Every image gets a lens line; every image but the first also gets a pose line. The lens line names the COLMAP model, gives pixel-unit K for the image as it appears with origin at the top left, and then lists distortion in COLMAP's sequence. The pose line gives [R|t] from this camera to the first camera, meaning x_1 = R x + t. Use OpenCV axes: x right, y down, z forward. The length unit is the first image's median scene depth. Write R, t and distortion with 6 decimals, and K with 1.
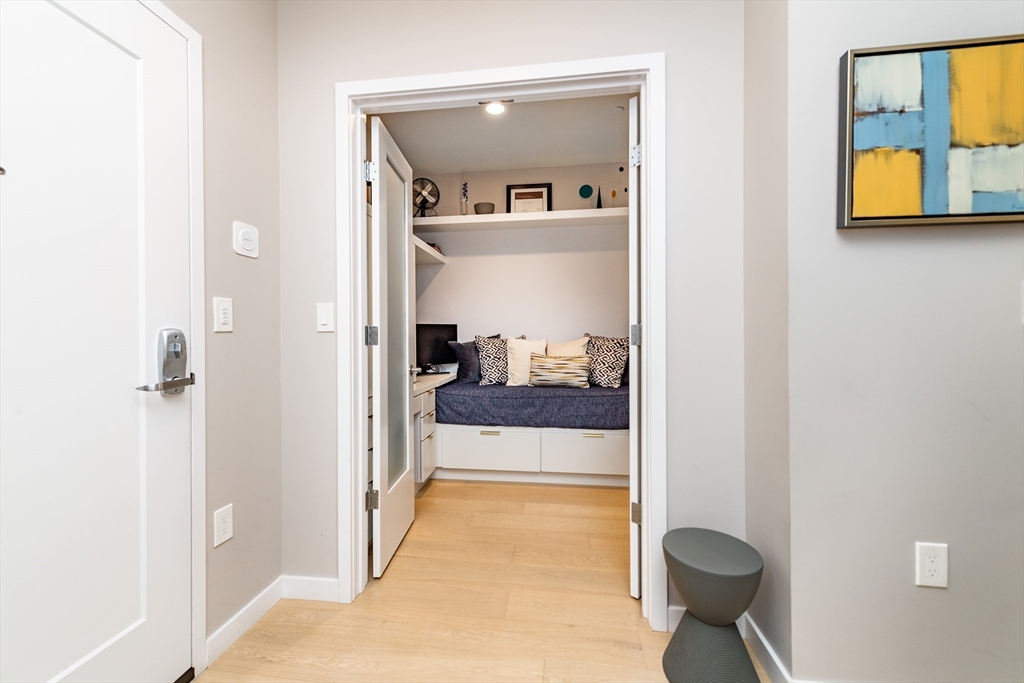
lens RADIAL K [[406.6, 0, 510.0], [0, 406.6, 341.3], [0, 0, 1]] dist [-0.002659, -0.000003]
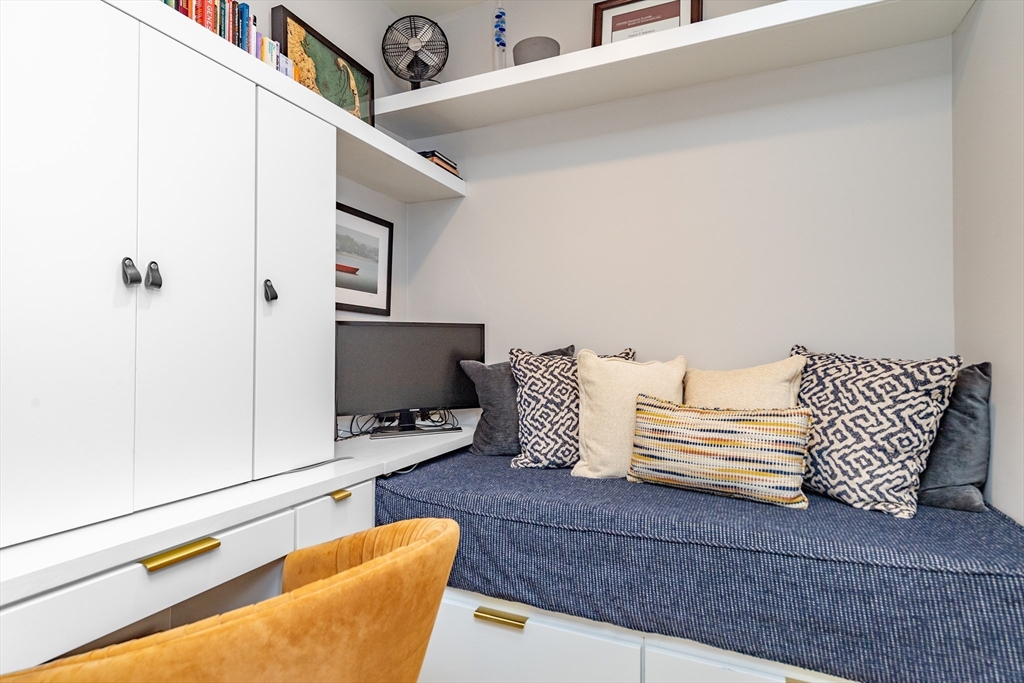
lens RADIAL K [[528.7, 0, 508.1], [0, 528.7, 347.8], [0, 0, 1]] dist [-0.002770, -0.000967]
pose [[0.953528, 0.009422, -0.301159, 0.084304], [-0.015326, 0.999734, -0.017249, -0.005170], [0.300916, 0.021063, 0.953418, 0.477961]]
